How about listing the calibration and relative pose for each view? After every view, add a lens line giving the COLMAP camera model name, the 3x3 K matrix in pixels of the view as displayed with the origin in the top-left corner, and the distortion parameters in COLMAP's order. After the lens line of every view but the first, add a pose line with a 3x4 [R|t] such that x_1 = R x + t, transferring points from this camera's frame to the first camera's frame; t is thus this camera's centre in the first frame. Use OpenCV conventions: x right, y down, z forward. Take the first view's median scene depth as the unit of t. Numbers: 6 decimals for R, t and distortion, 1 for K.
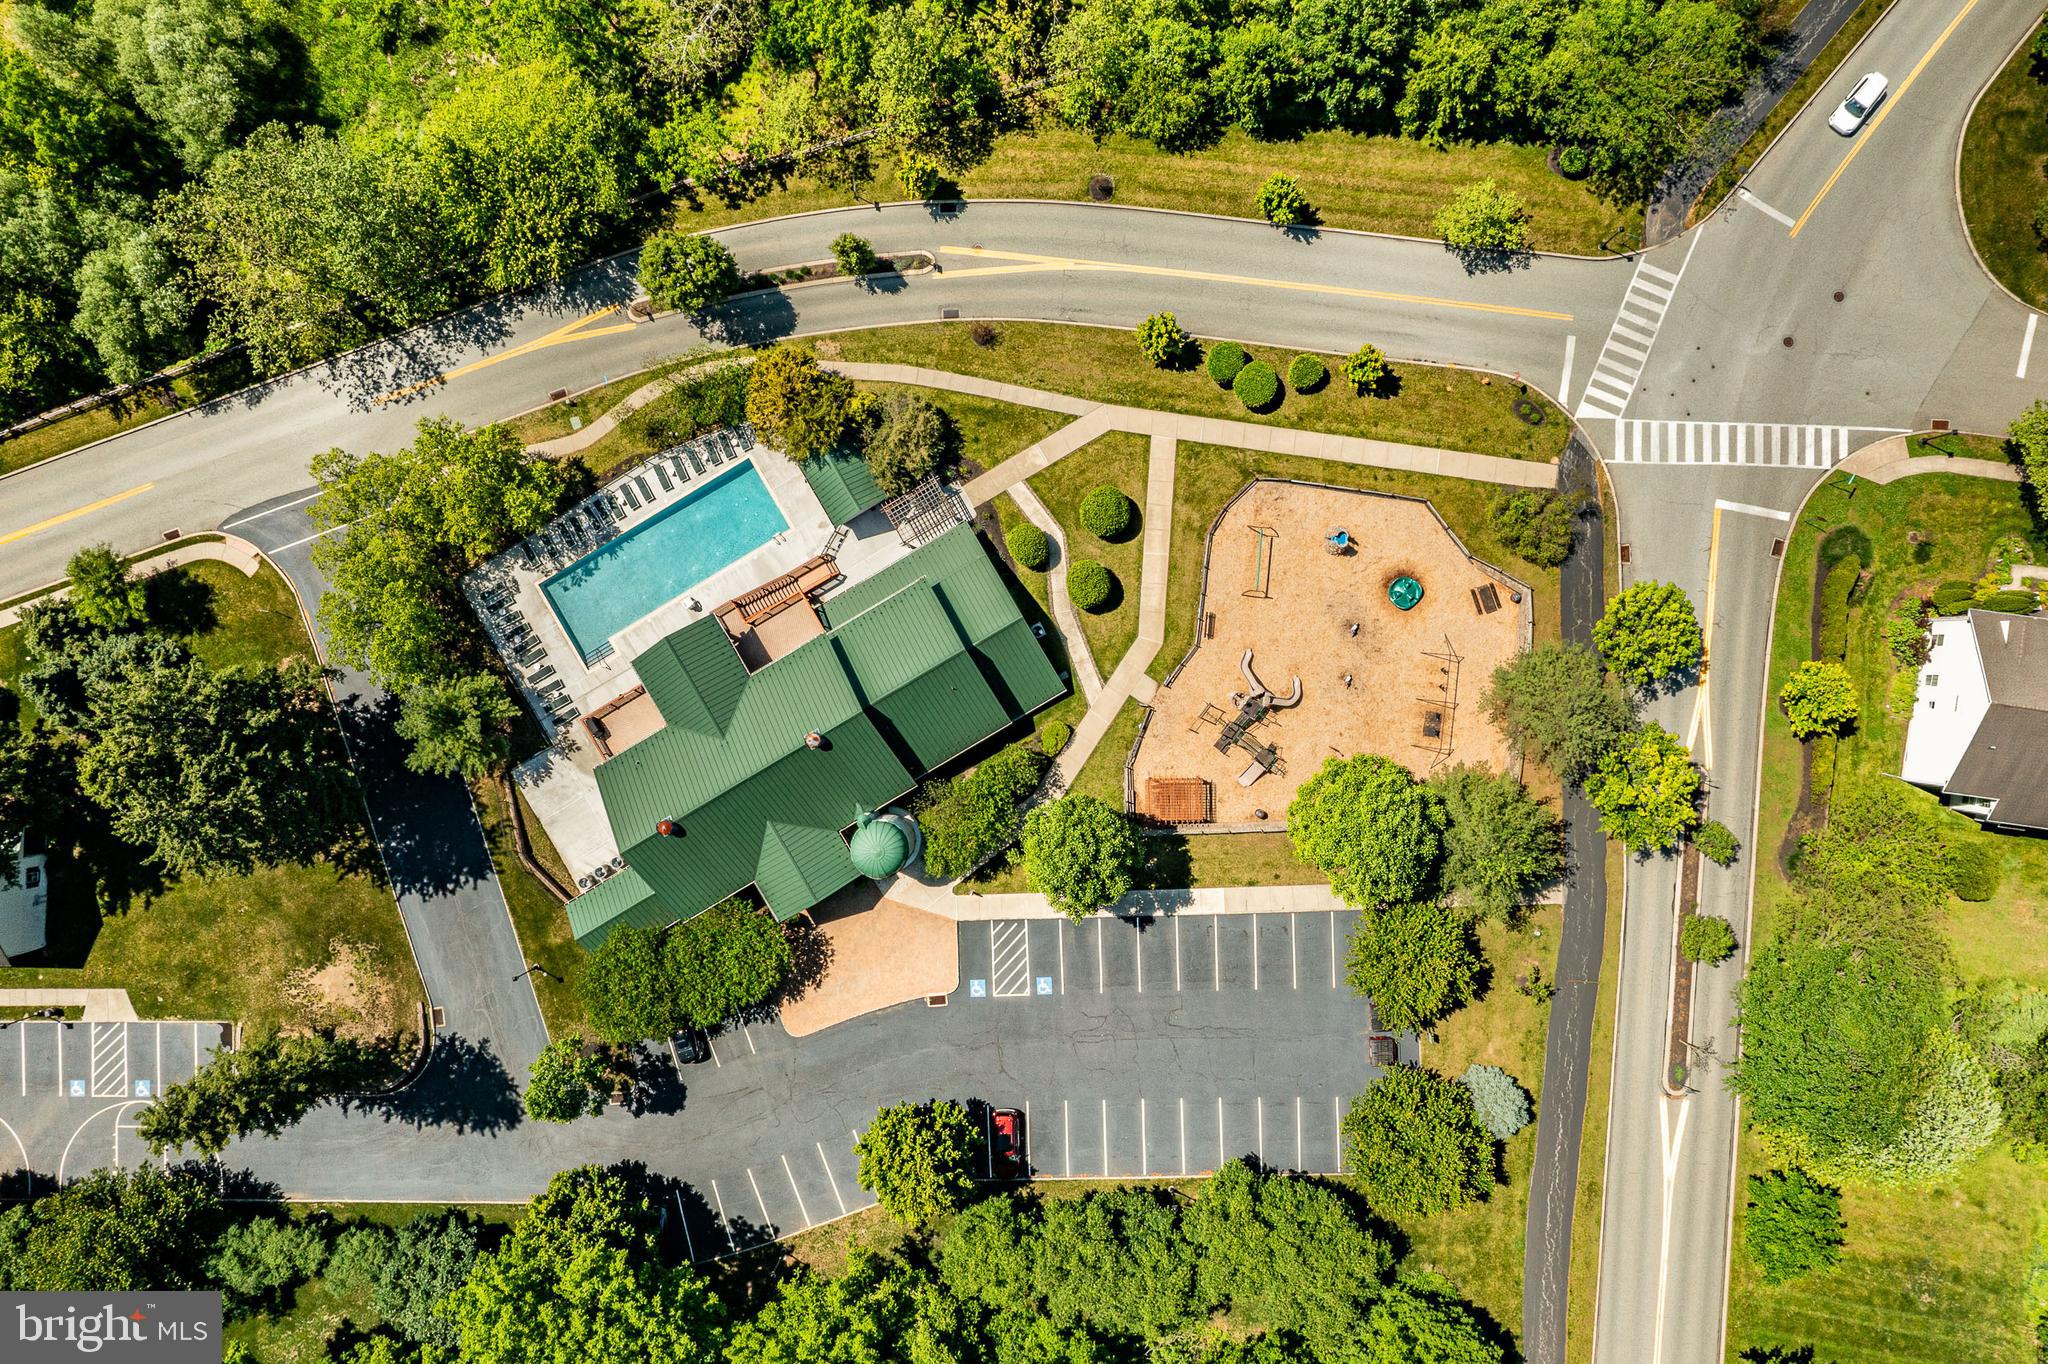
lens RADIAL K [[1640.7, 0, 1016.8], [0, 1640.7, 675.3], [0, 0, 1]] dist [-0.004276, 0.017423]
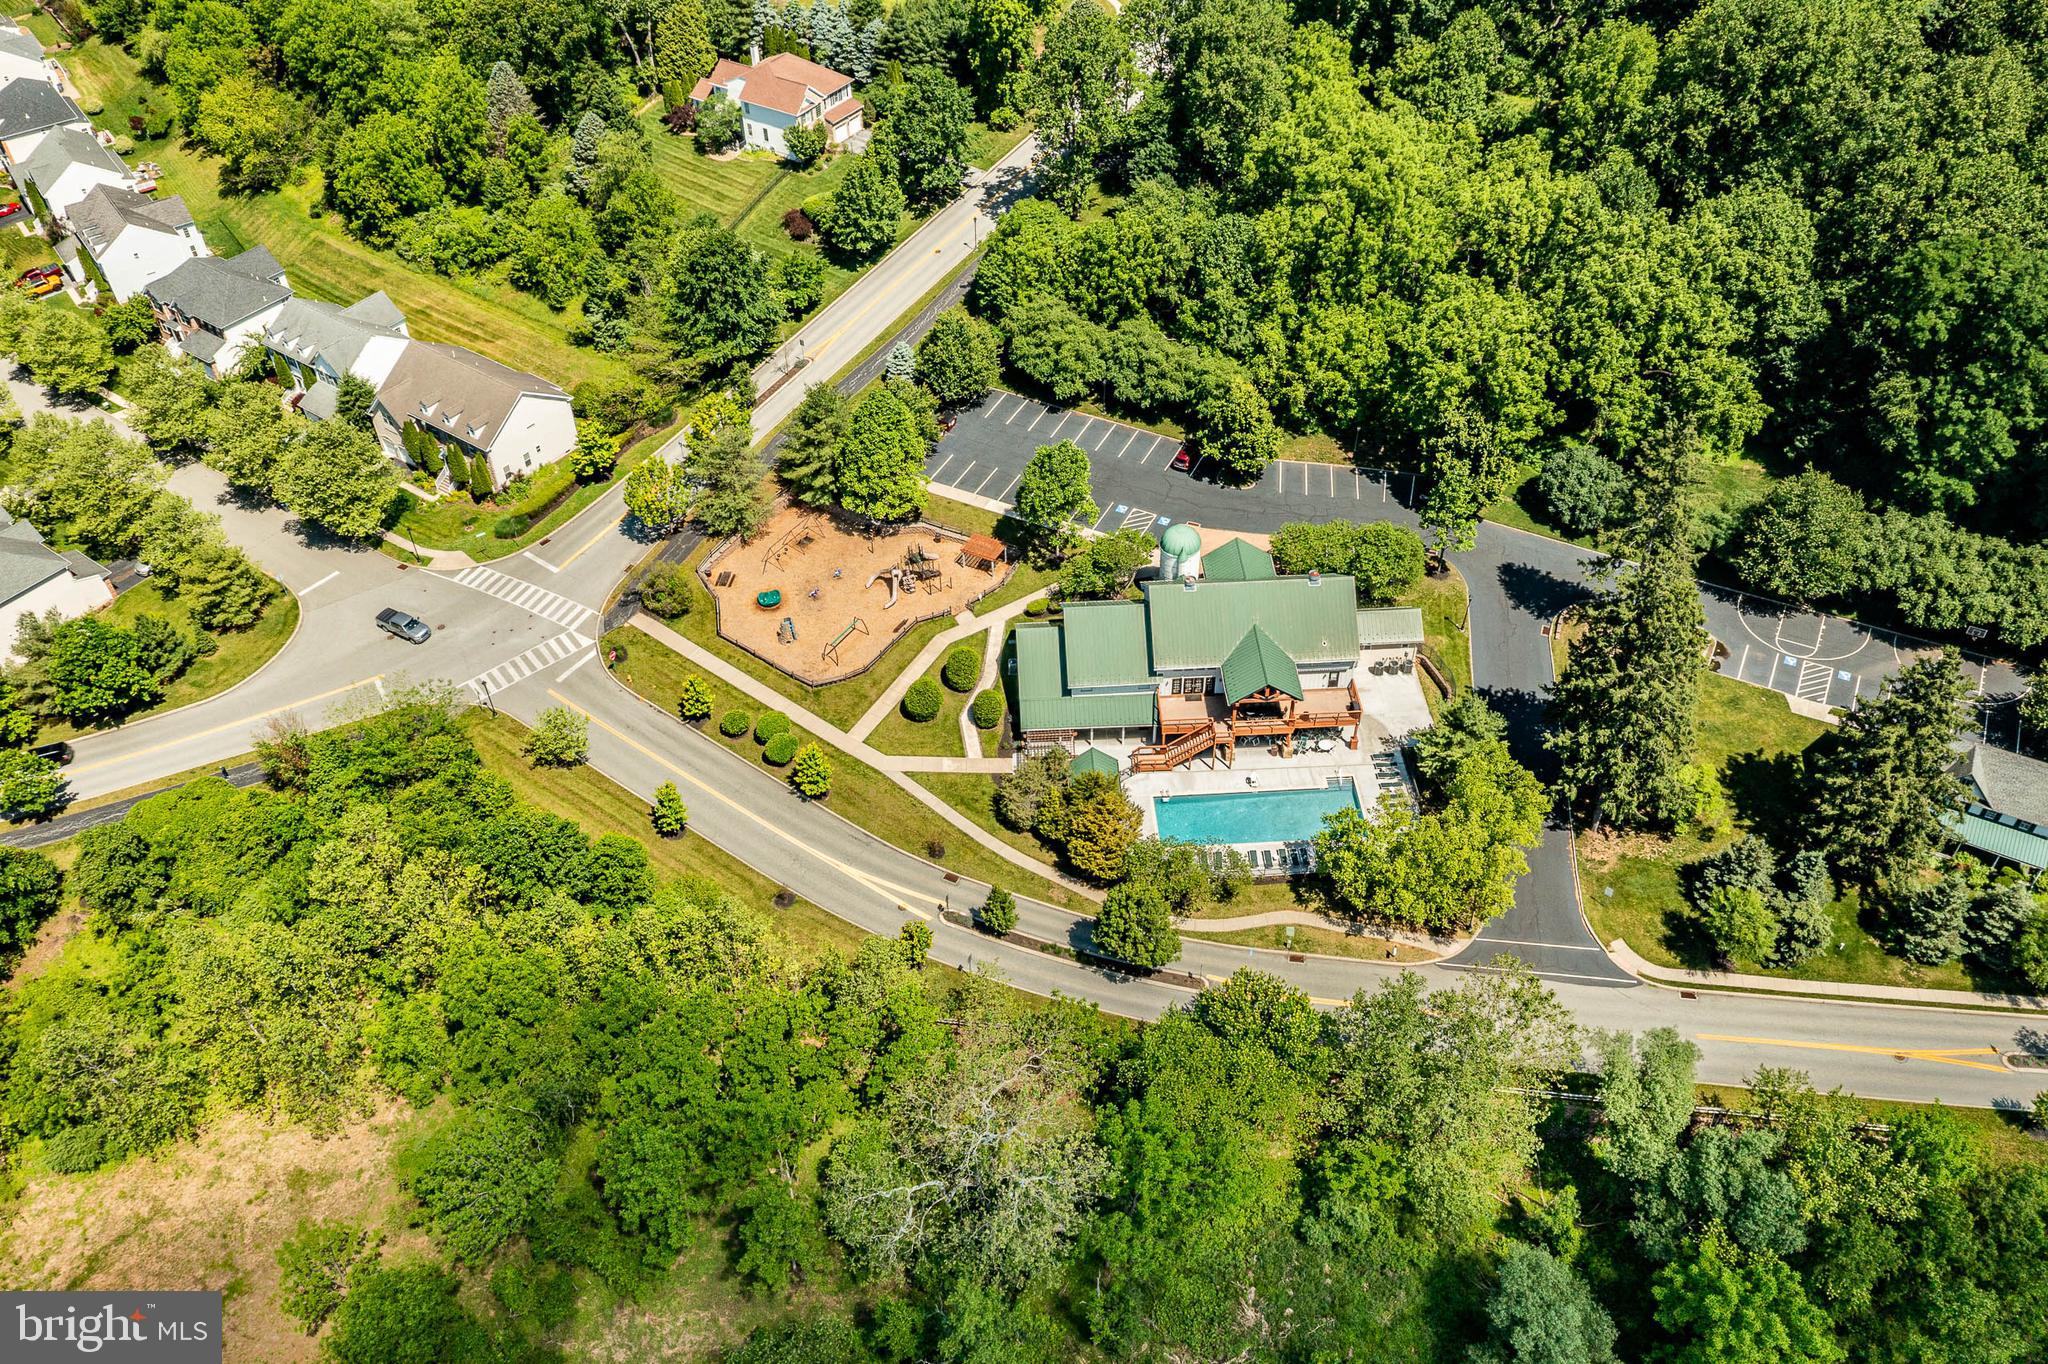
lens RADIAL K [[1590.8, 0, 1000.8], [0, 1590.8, 677.6], [0, 0, 1]] dist [0.008110, 0.000010]
pose [[-0.878552, -0.294908, 0.375733, -0.462233], [0.475598, -0.612890, 0.631010, -0.844649], [0.044193, 0.733073, 0.678713, 0.130590]]
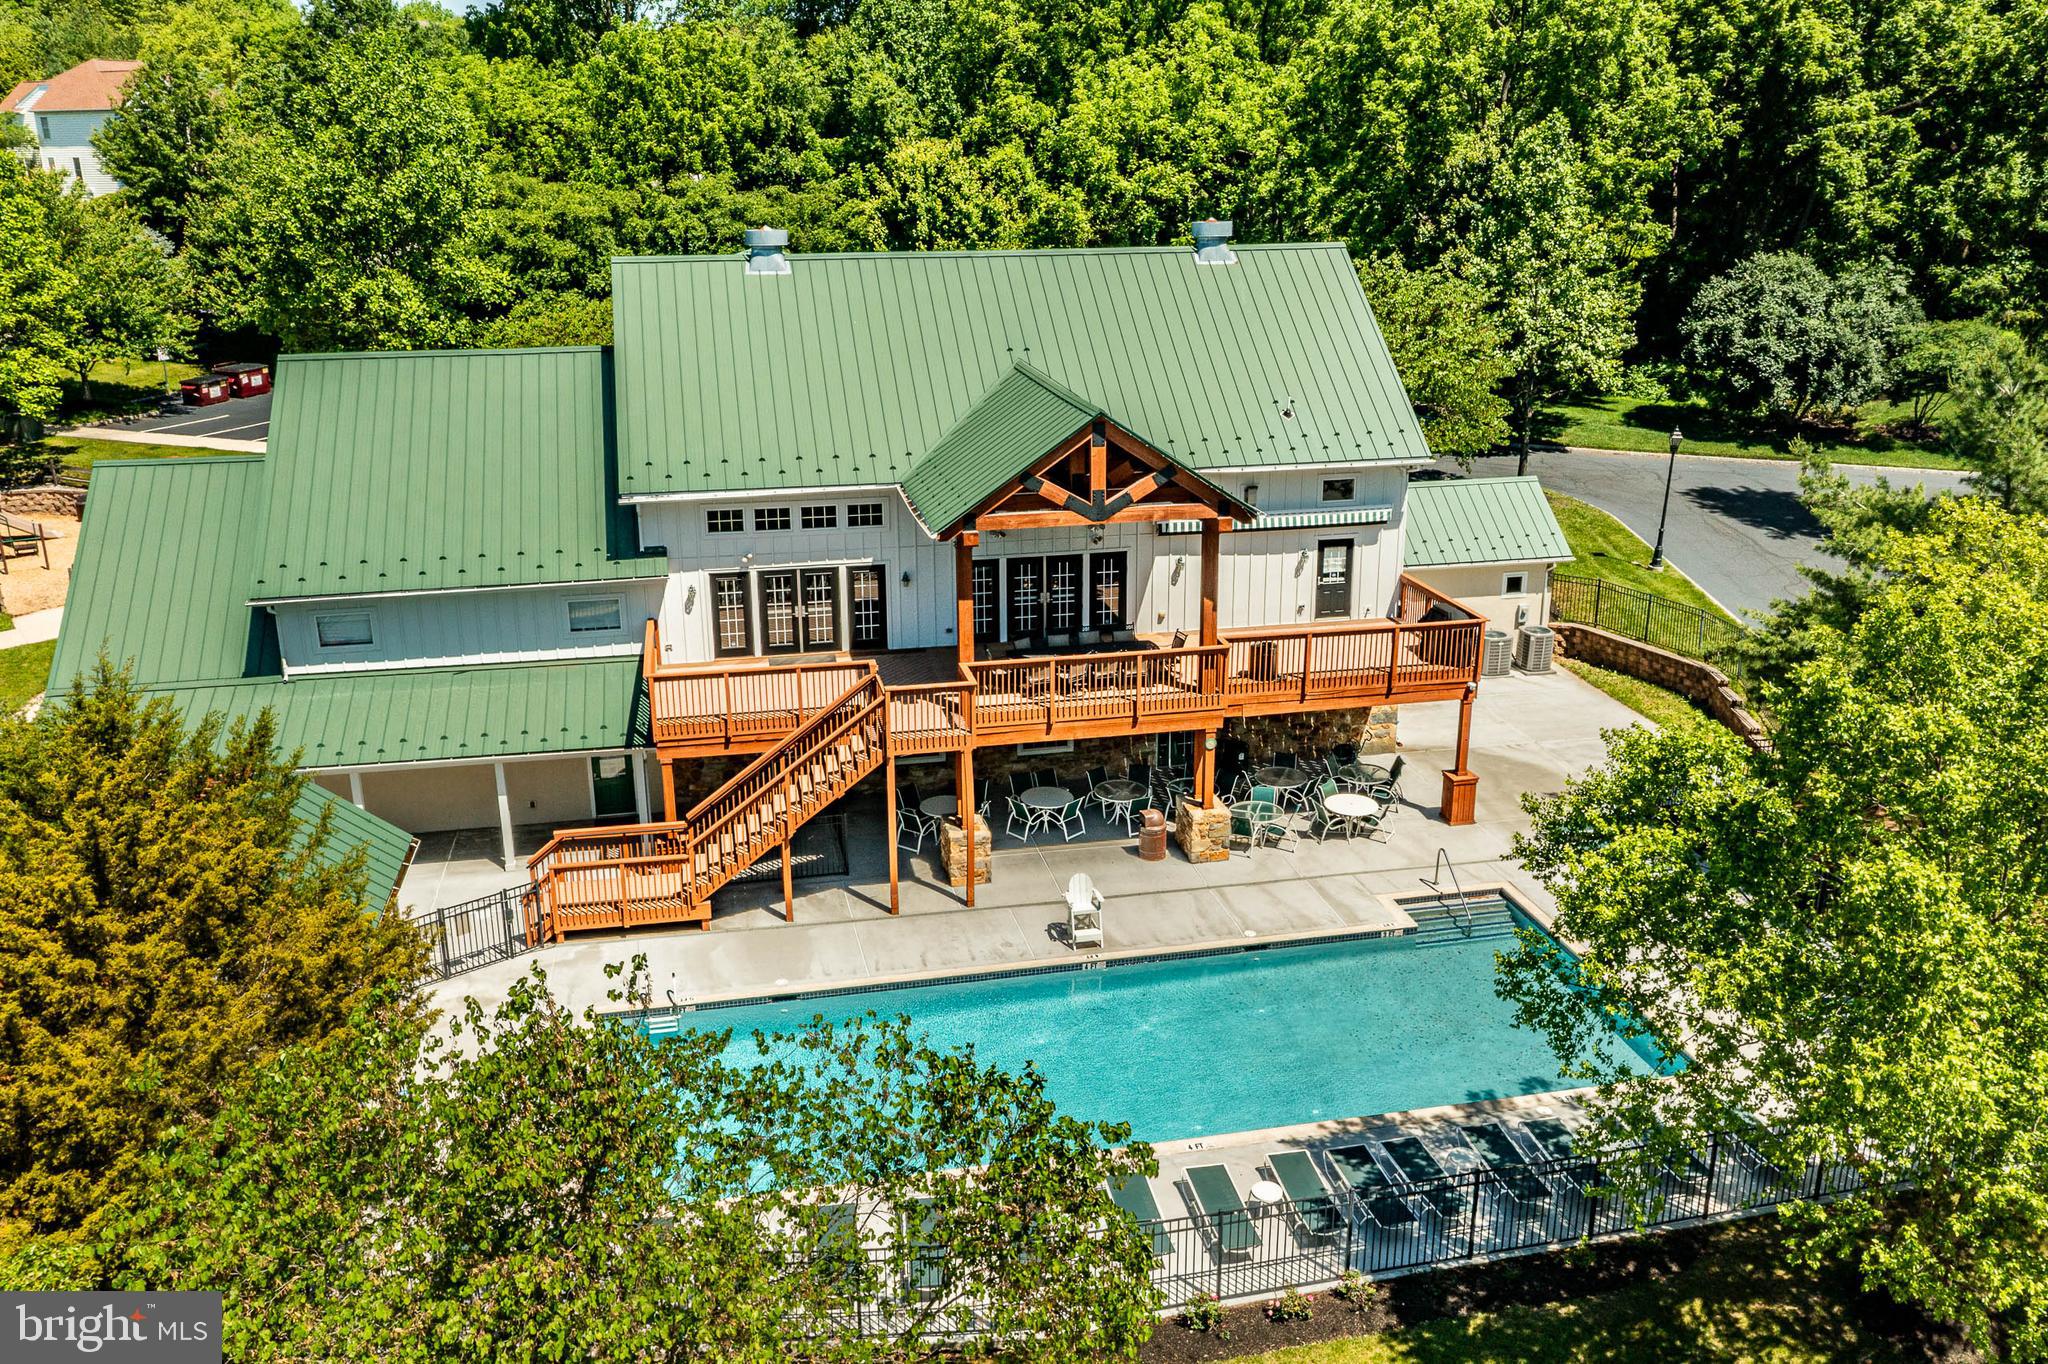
lens RADIAL K [[1628.1, 0, 990.8], [0, 1628.1, 653.1], [0, 0, 1]] dist [-0.003664, 0.002364]
pose [[-0.940377, -0.073401, 0.332119, -0.272730], [0.338978, -0.282672, 0.897324, -0.275146], [0.028016, 0.956404, 0.290700, 0.891250]]
